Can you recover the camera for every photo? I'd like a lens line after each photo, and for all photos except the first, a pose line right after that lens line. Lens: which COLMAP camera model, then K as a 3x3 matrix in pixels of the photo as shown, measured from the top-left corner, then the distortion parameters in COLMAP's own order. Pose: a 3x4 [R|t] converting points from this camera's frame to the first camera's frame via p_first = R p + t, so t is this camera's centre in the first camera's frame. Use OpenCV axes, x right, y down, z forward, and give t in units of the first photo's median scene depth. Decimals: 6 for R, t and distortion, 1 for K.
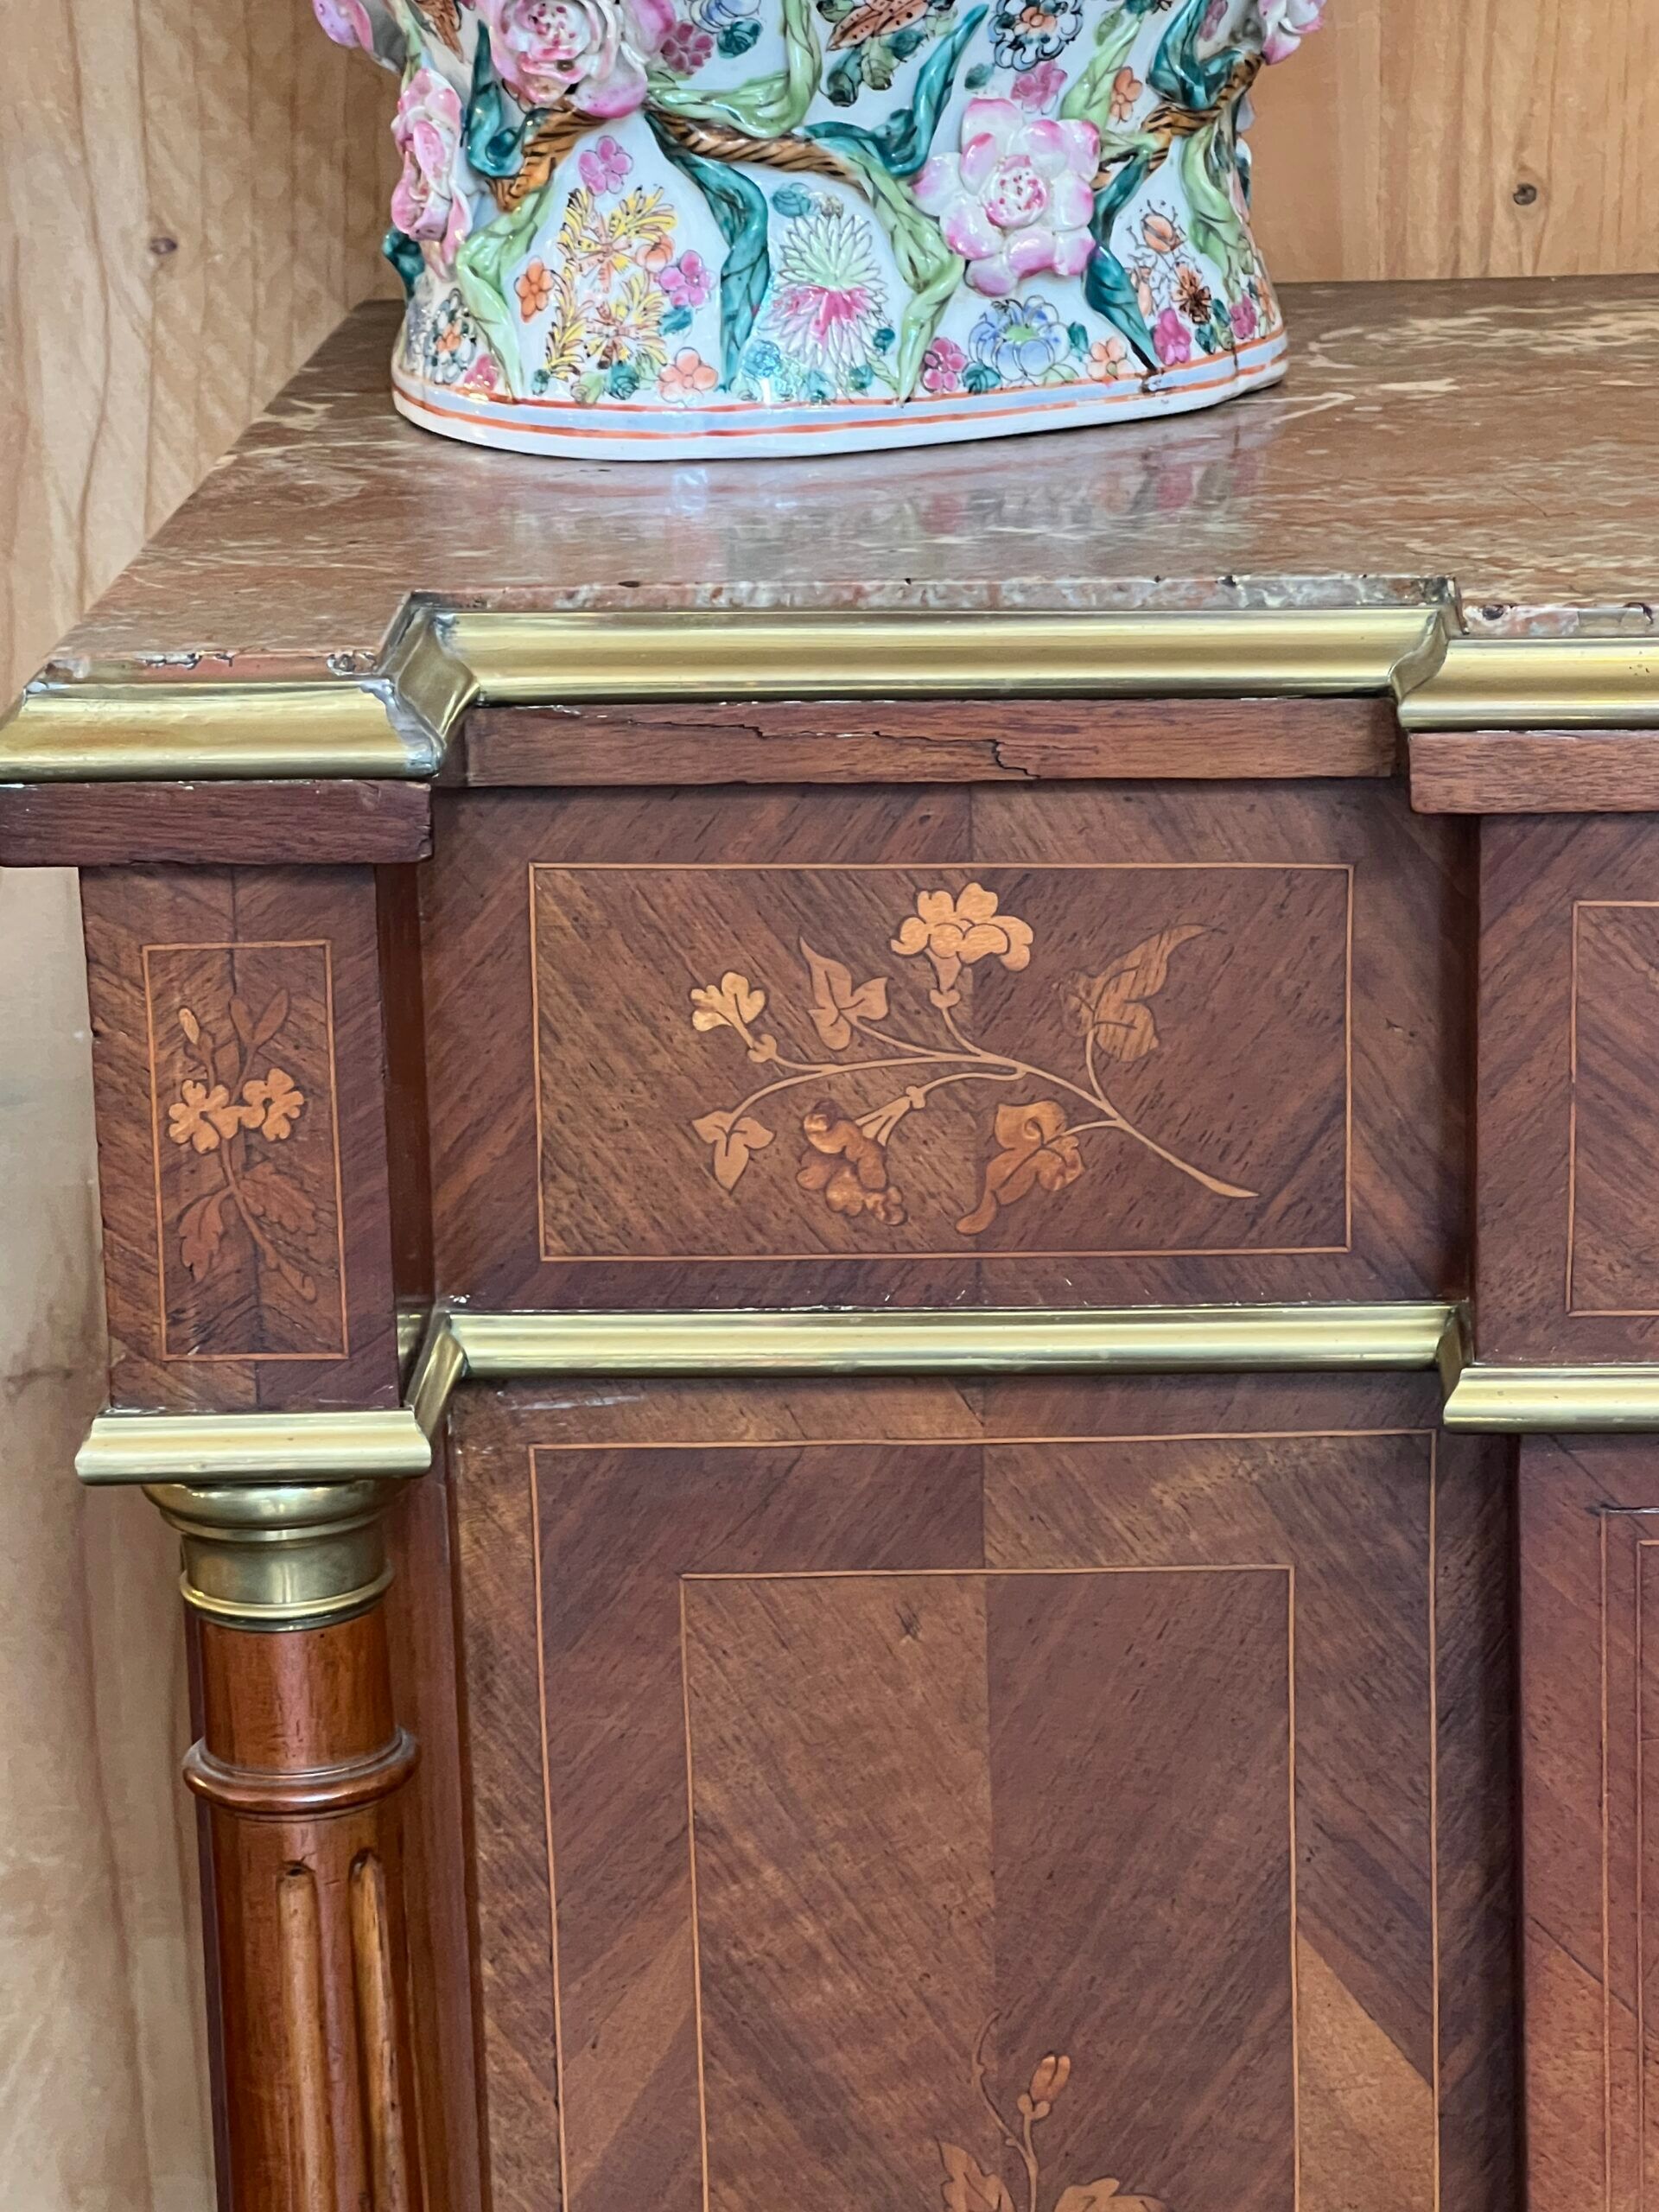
lens RADIAL K [[6080.0, 0, 816.3], [0, 6080.0, 1092.9], [0, 0, 1]] dist [0.077335, 0.000000]
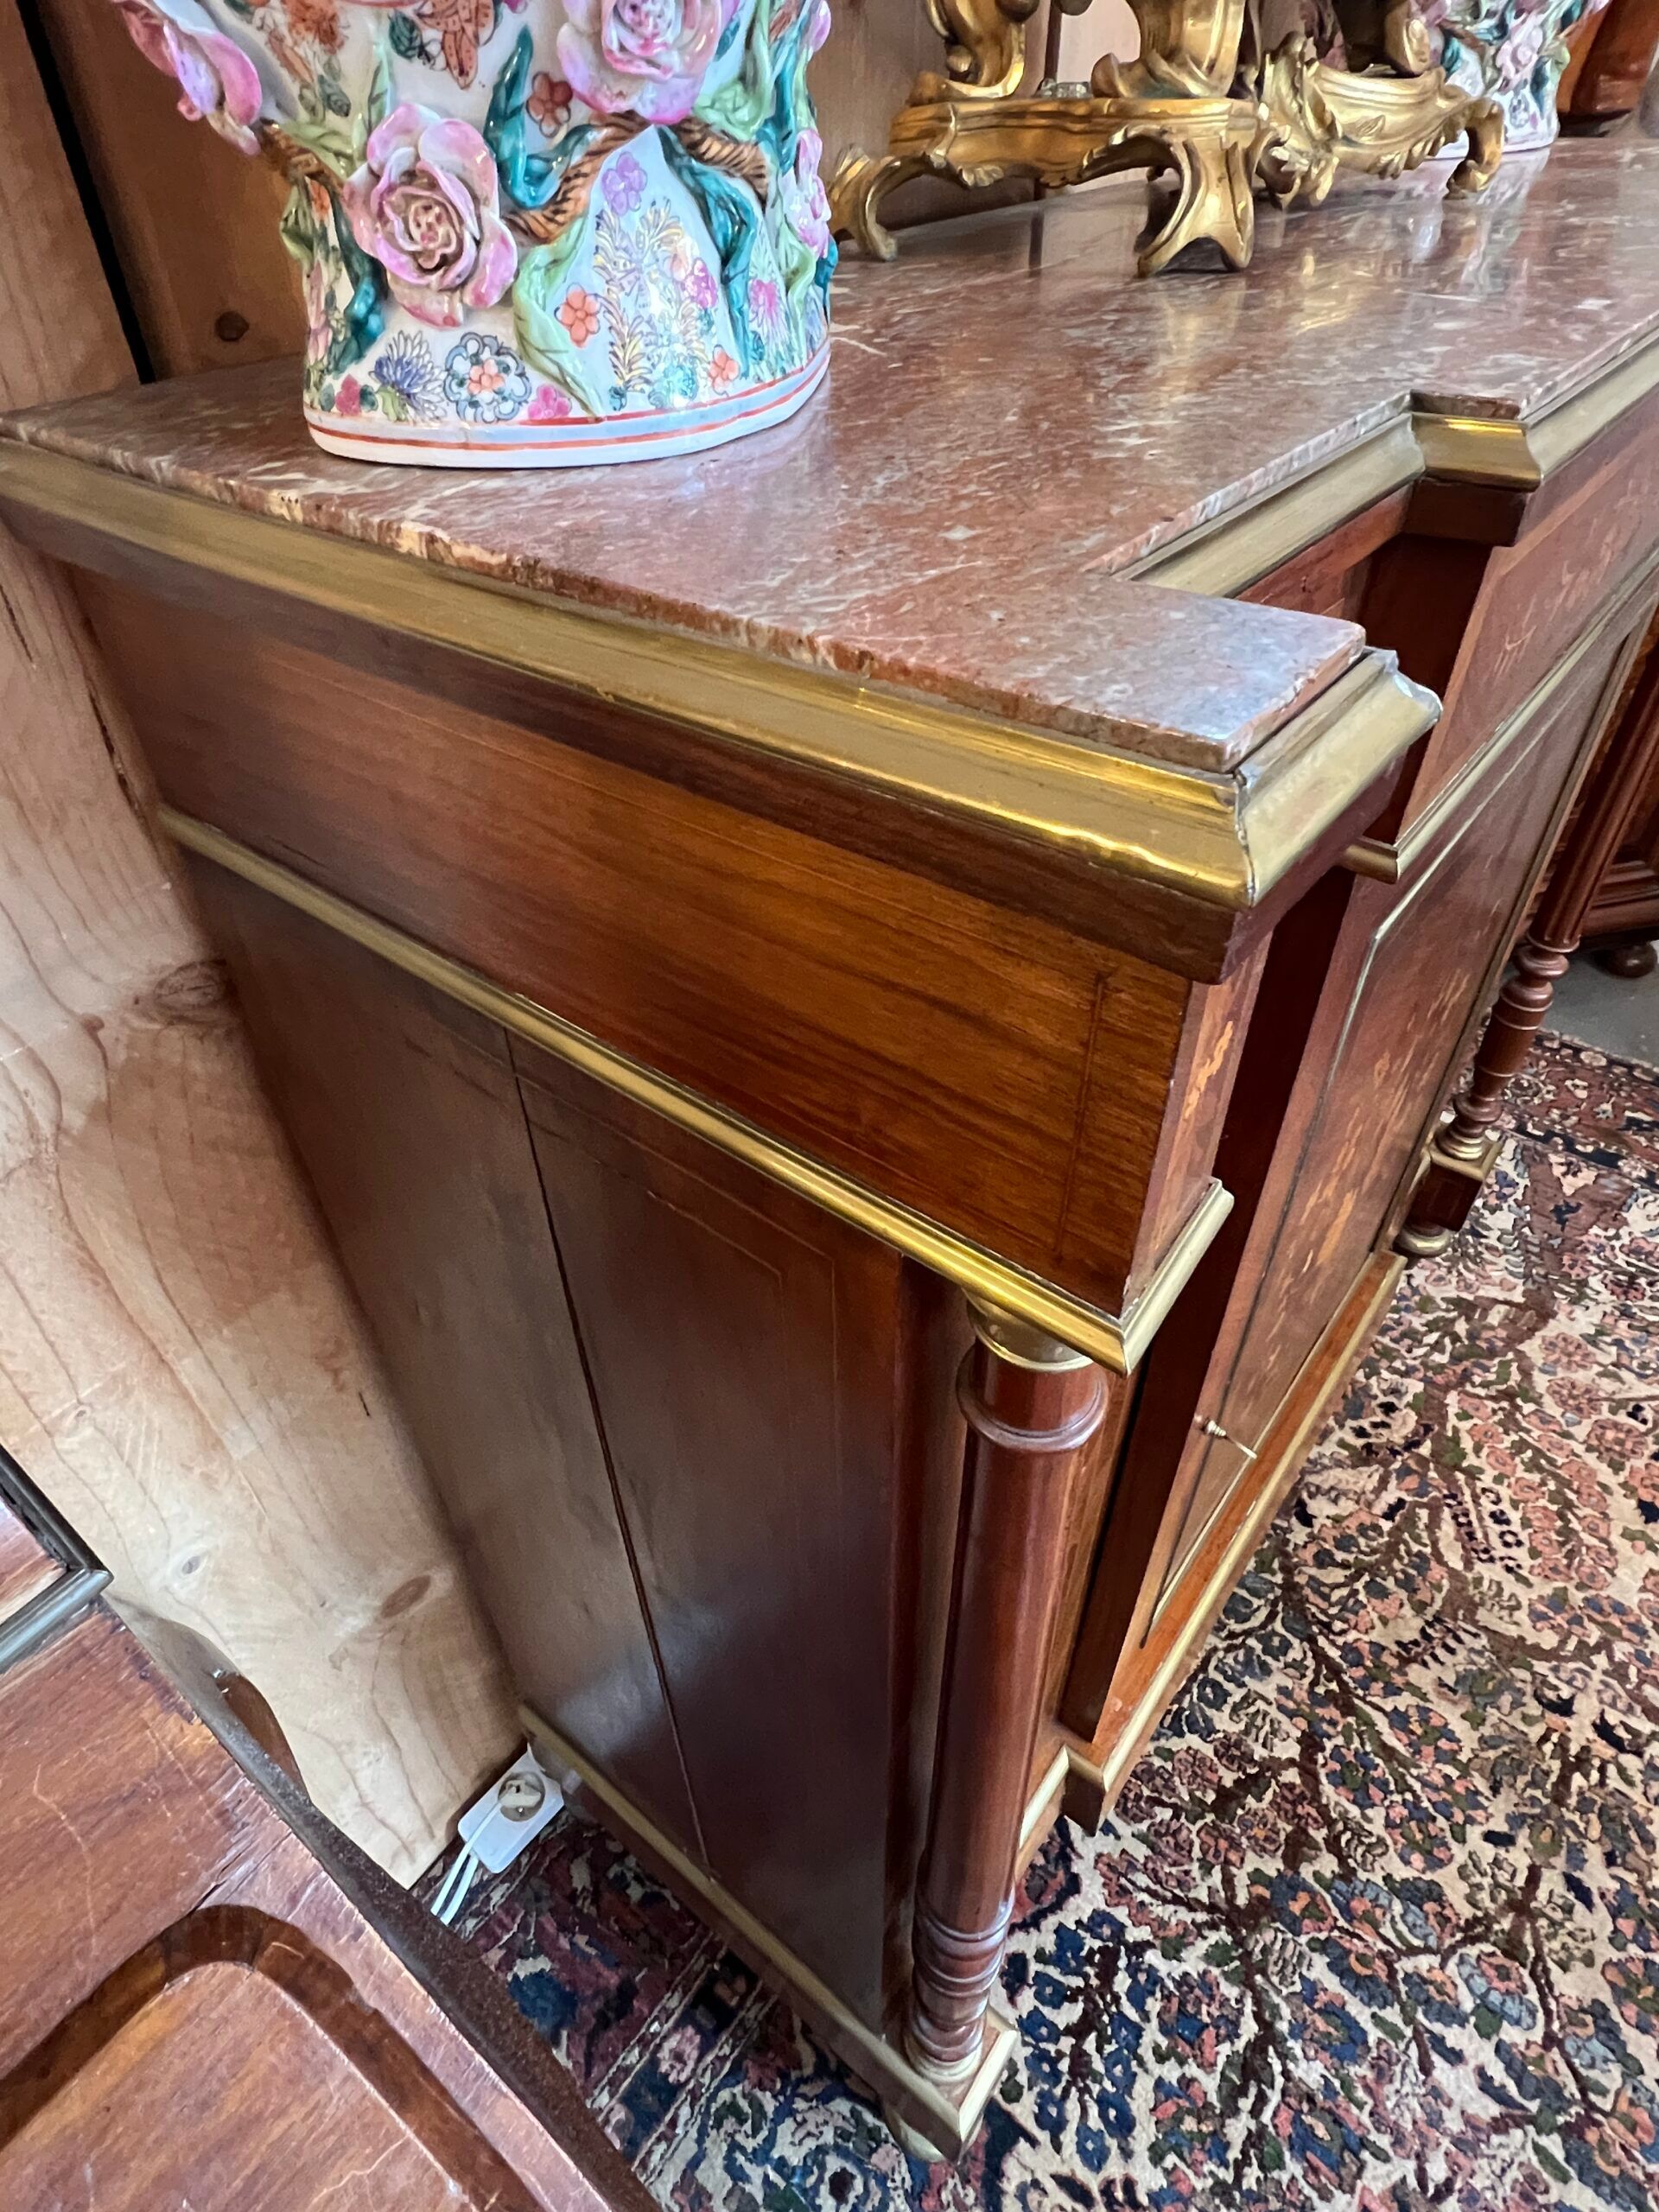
lens RADIAL K [[1231.3, 0, 791.5], [0, 1231.3, 1082.9], [0, 0, 1]] dist [-0.004702, 0.003630]
pose [[0.592831, -0.516844, 0.617596, -0.265453], [0.237574, 0.844998, 0.479101, -0.116238], [-0.769487, -0.137301, 0.623729, 0.838076]]
